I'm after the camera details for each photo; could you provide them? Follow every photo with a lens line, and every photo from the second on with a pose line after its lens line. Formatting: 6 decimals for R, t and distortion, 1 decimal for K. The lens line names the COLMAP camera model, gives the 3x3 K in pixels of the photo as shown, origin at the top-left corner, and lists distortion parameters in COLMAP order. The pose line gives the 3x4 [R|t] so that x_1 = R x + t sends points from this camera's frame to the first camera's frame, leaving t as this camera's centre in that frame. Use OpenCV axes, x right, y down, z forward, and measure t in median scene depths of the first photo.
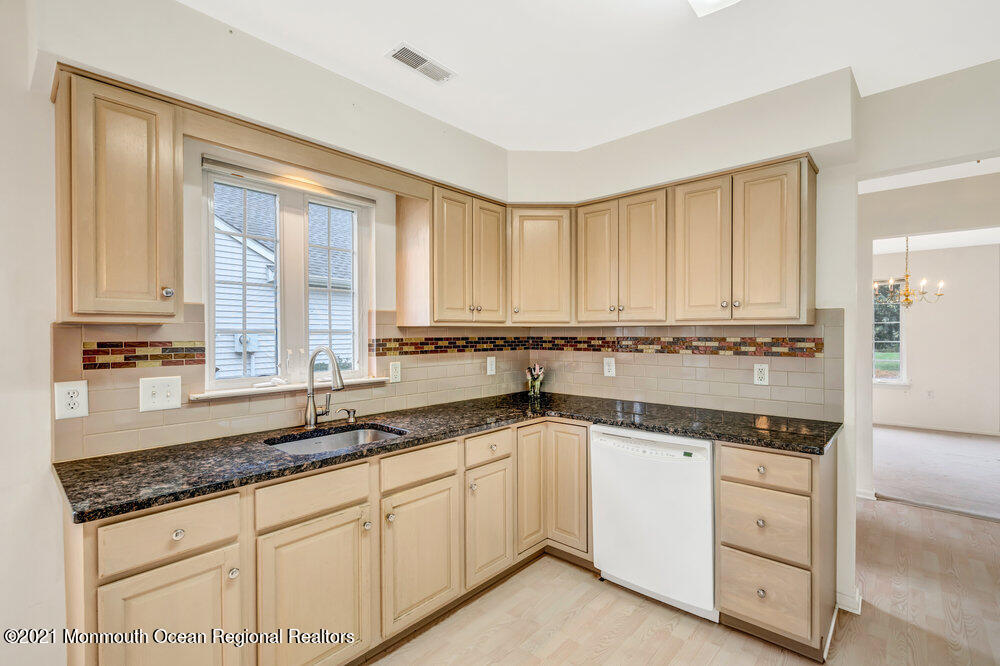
lens RADIAL K [[453.0, 0, 498.4], [0, 453.0, 335.1], [0, 0, 1]] dist [-0.001947, 0.000526]
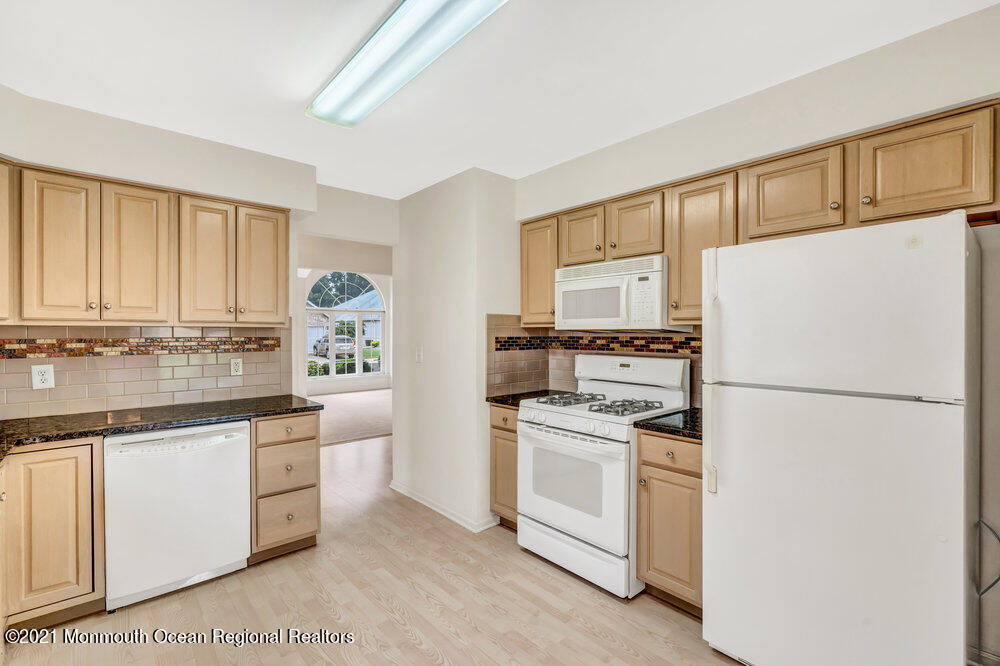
lens RADIAL K [[453.0, 0, 500.3], [0, 453.0, 332.8], [0, 0, 1]] dist [-0.001947, 0.000526]
pose [[0.117173, -0.001707, 0.993110, -0.369056], [0.005945, 0.999982, 0.001018, -0.002605], [-0.993094, 0.005785, 0.117181, 0.089981]]
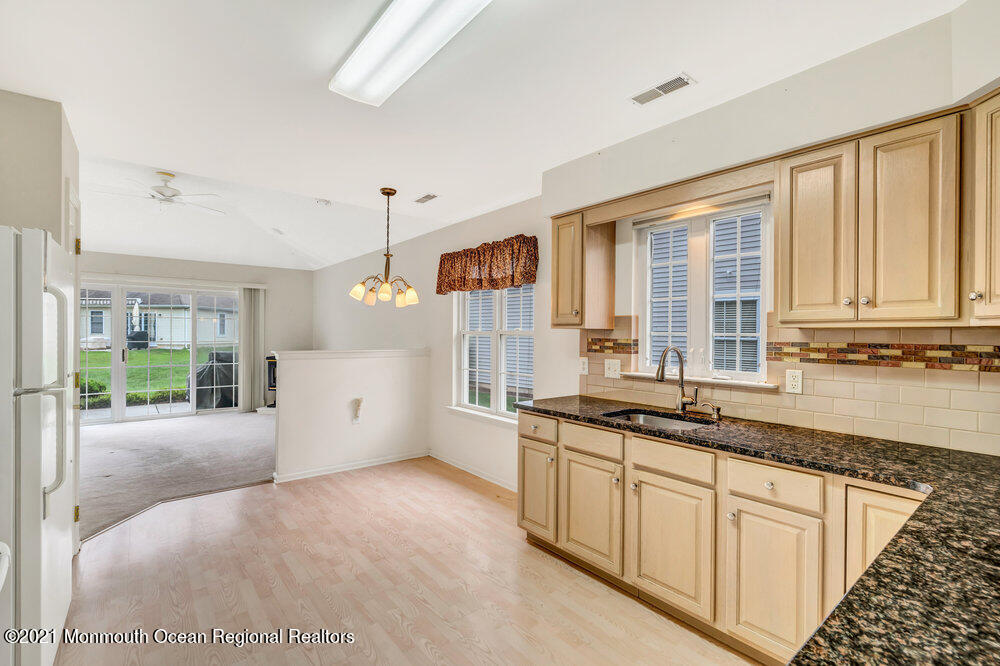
lens RADIAL K [[453.0, 0, 503.2], [0, 453.0, 334.6], [0, 0, 1]] dist [-0.001947, 0.000526]
pose [[-0.160076, 0.007050, -0.987079, 0.494815], [-0.008147, 0.999931, 0.008462, -0.006876], [0.987071, 0.009396, -0.160008, 0.411814]]
